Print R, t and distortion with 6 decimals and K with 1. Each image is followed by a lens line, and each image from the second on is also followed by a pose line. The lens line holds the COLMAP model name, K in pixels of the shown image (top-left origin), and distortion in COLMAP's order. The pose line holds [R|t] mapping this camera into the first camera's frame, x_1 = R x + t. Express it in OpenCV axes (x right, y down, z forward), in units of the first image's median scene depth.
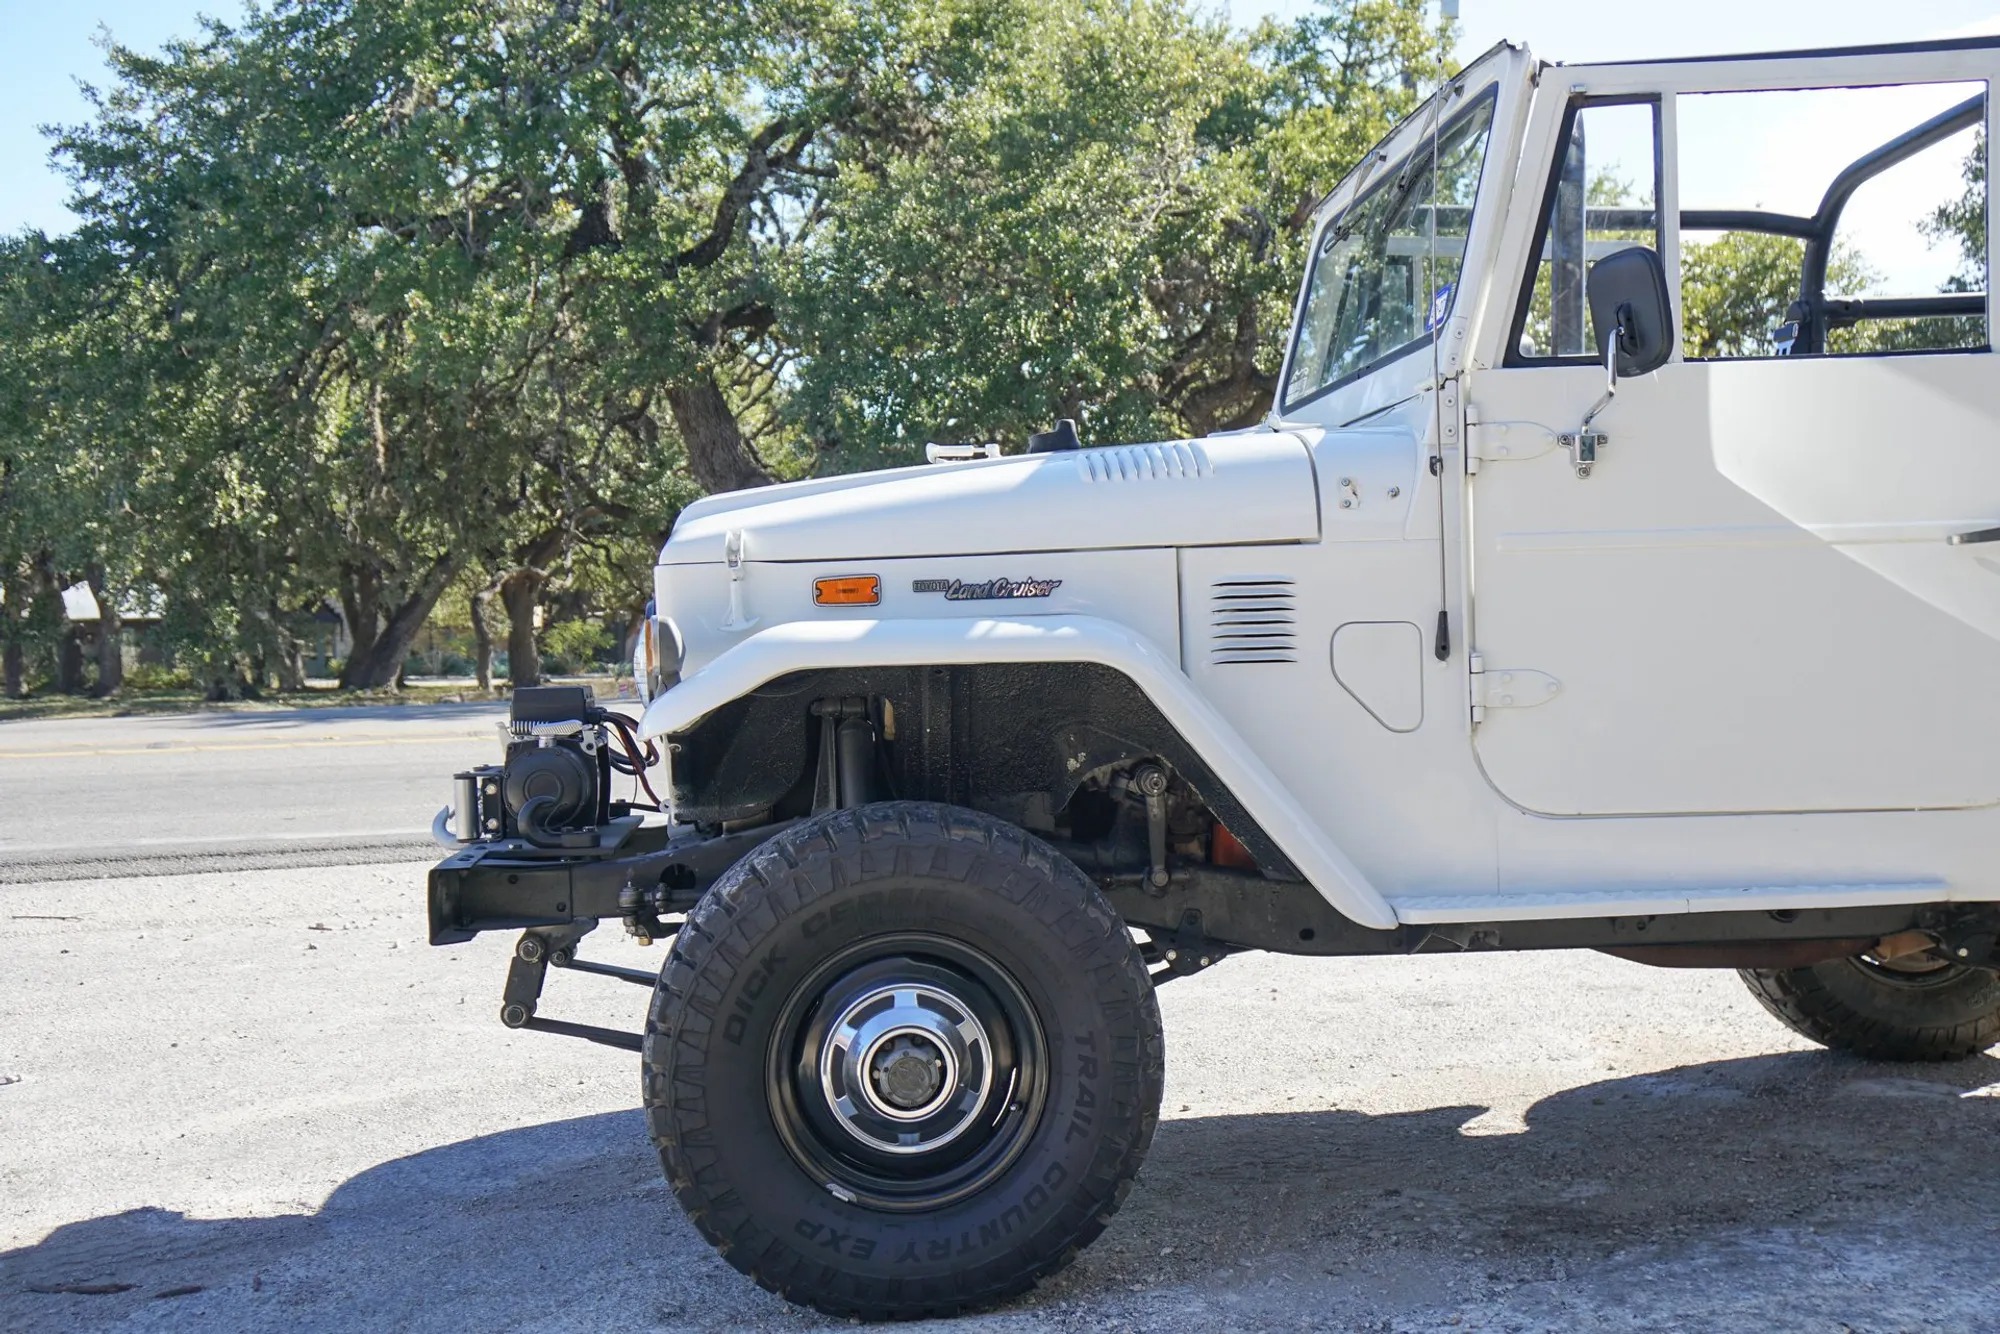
lens RADIAL K [[2032.2, 0, 1057.0], [0, 2032.2, 675.2], [0, 0, 1]] dist [0.044801, -0.021479]
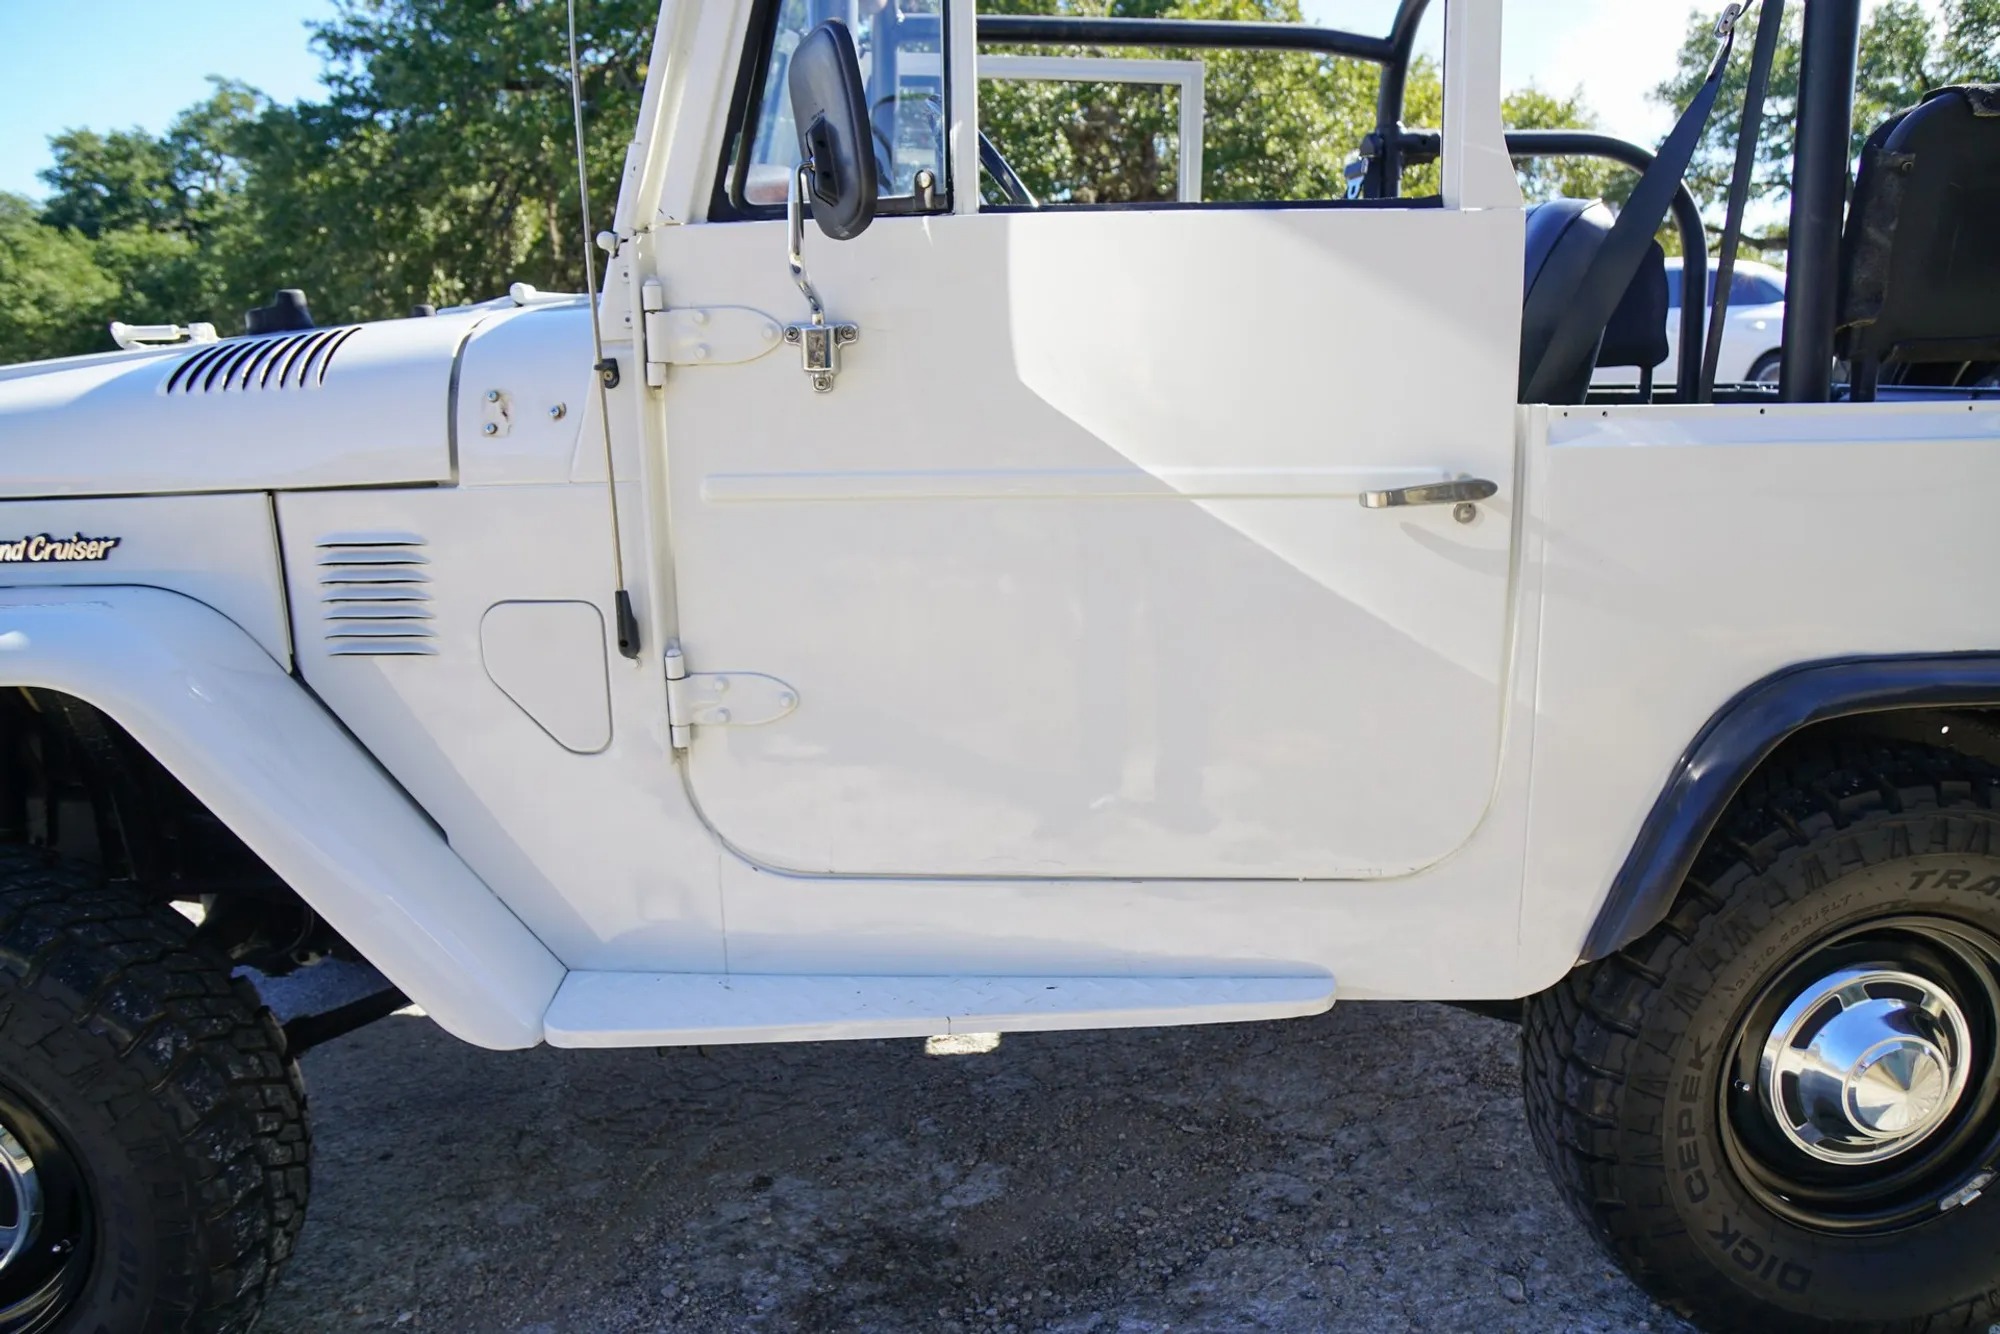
lens RADIAL K [[1376.1, 0, 989.7], [0, 1376.1, 687.3], [0, 0, 1]] dist [-0.149640, 0.127980]
pose [[0.999241, 0.015662, -0.035672, 0.312043], [-0.008061, 0.978936, 0.204008, -0.088692], [0.038116, -0.203565, 0.978319, 0.521810]]
